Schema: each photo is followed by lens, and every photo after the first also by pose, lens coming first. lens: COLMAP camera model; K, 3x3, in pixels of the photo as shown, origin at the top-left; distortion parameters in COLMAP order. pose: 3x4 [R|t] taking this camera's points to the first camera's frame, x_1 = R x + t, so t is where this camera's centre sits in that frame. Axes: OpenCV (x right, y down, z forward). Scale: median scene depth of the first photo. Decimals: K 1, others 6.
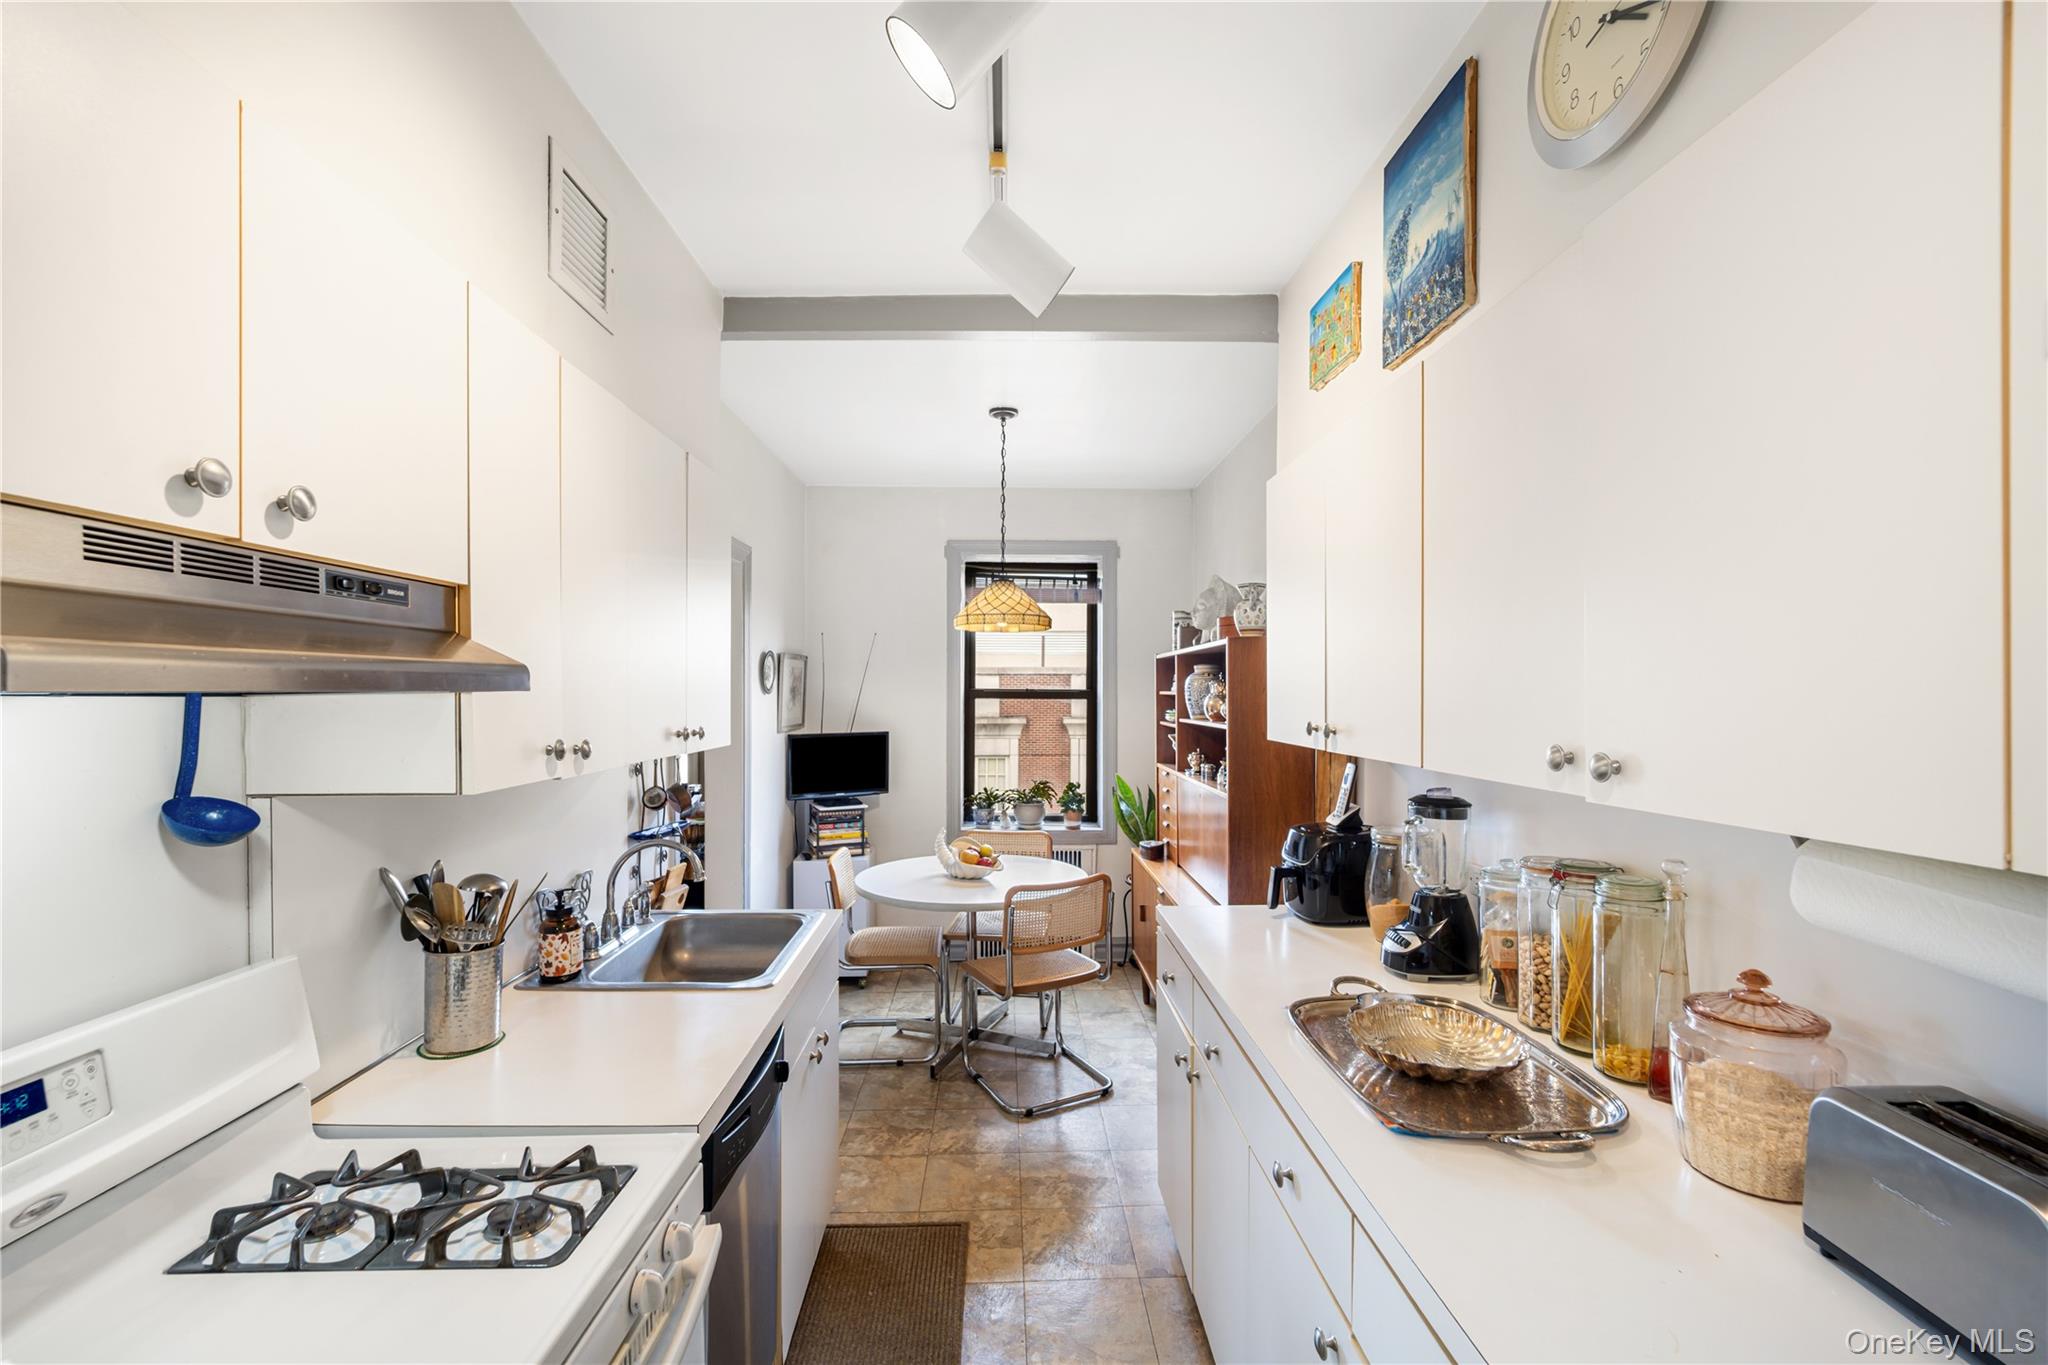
lens RADIAL K [[818.4, 0, 1022.5], [0, 818.4, 687.0], [0, 0, 1]] dist [-0.002955, -0.000481]
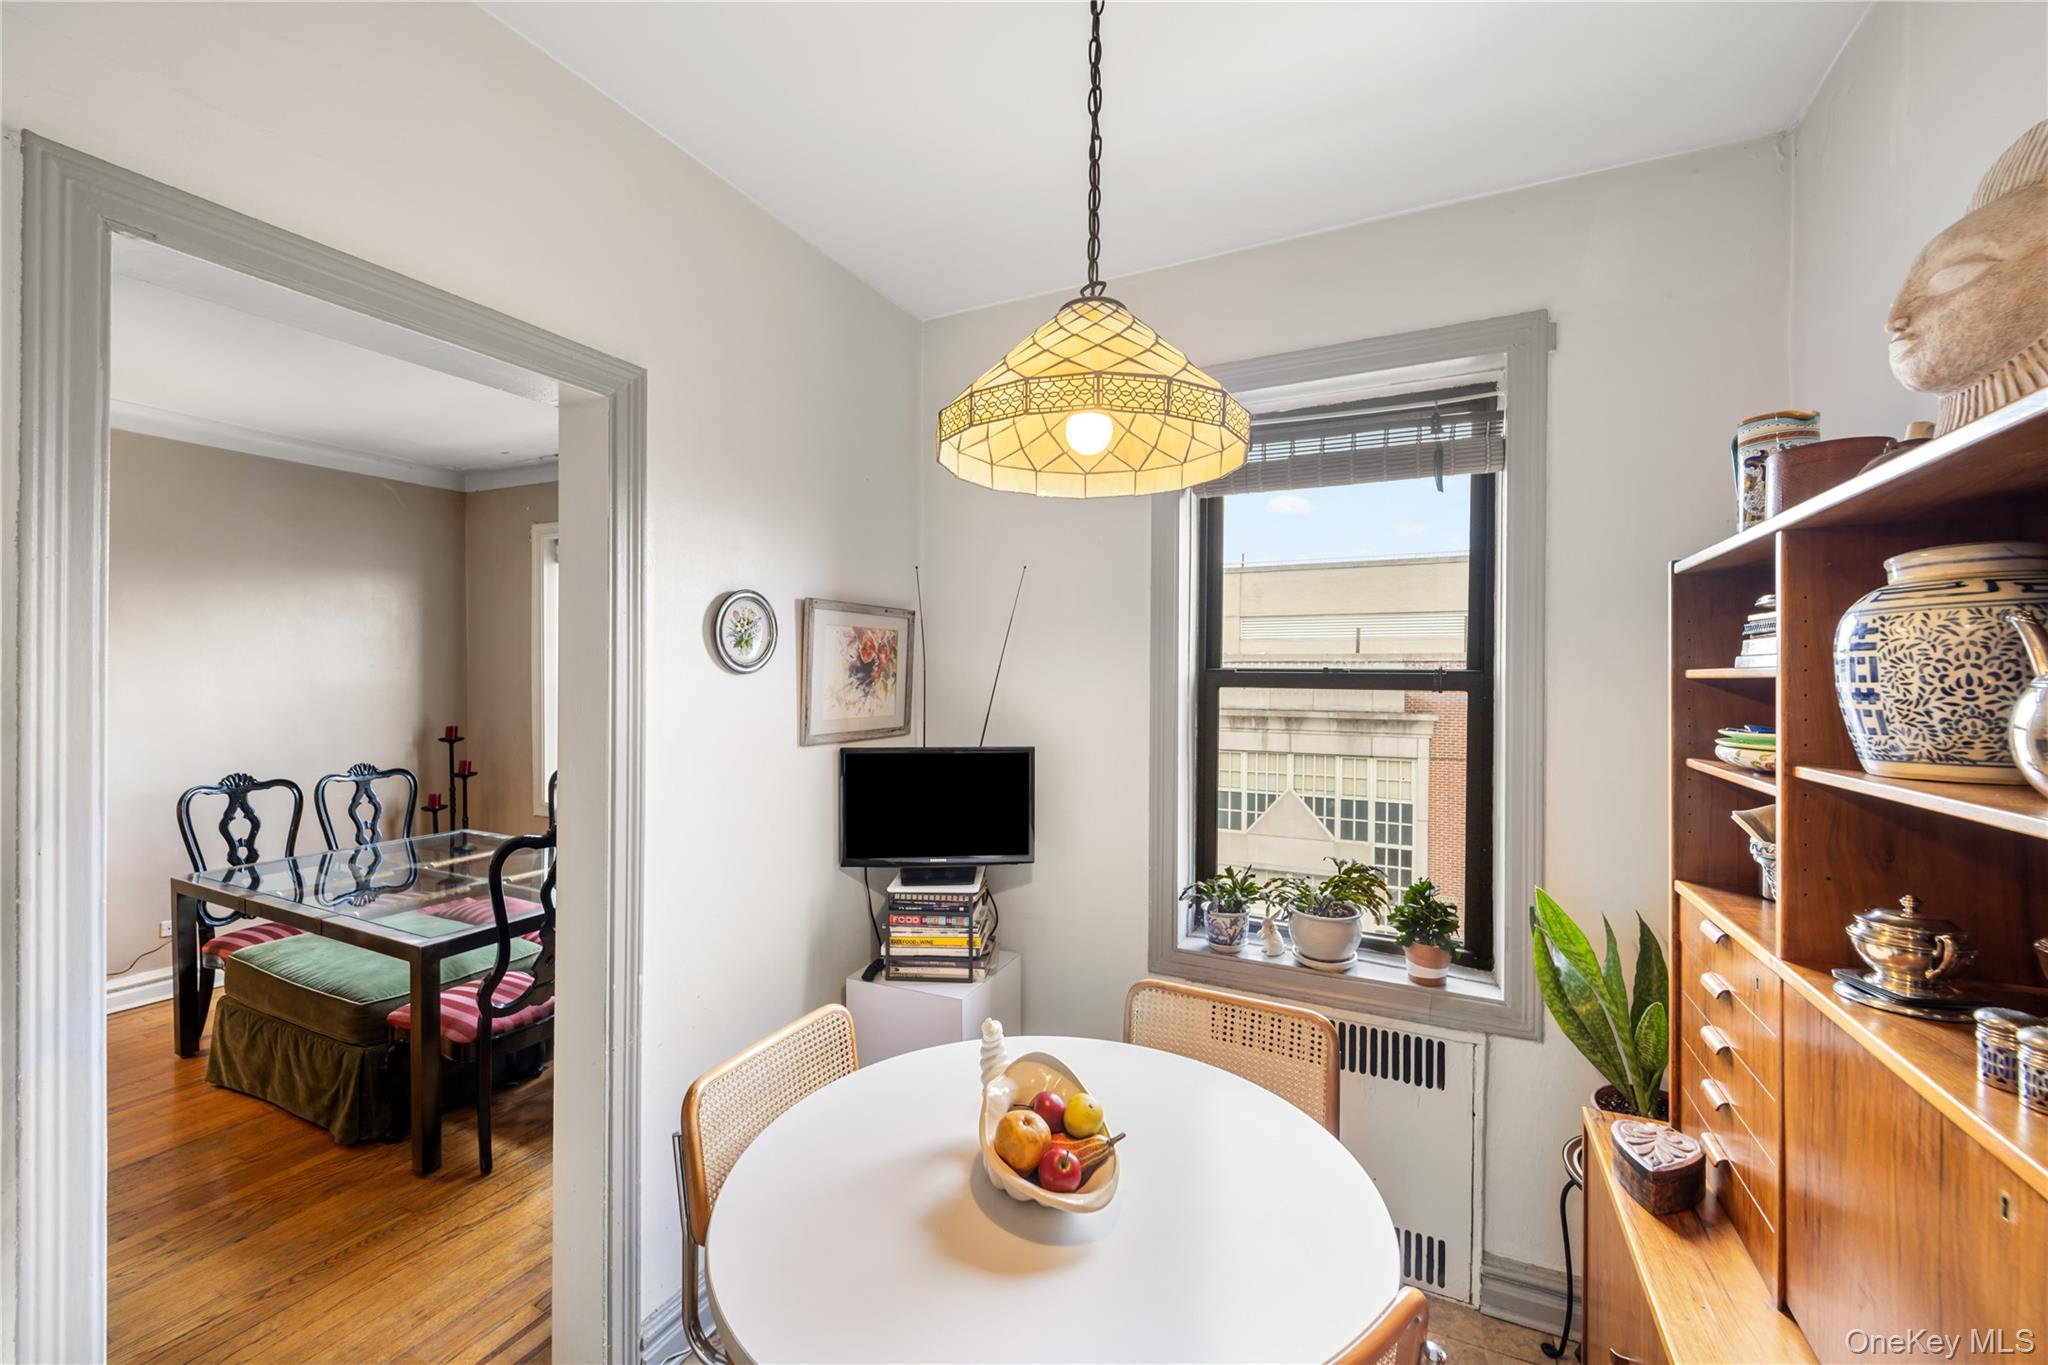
lens RADIAL K [[818.4, 0, 1022.0], [0, 818.4, 678.7], [0, 0, 1]] dist [-0.002955, -0.000481]
pose [[0.887274, 0.004476, -0.461222, 0.072654], [-0.003482, 0.999989, 0.003005, 0.008430], [0.461230, -0.001060, 0.887280, 0.523724]]
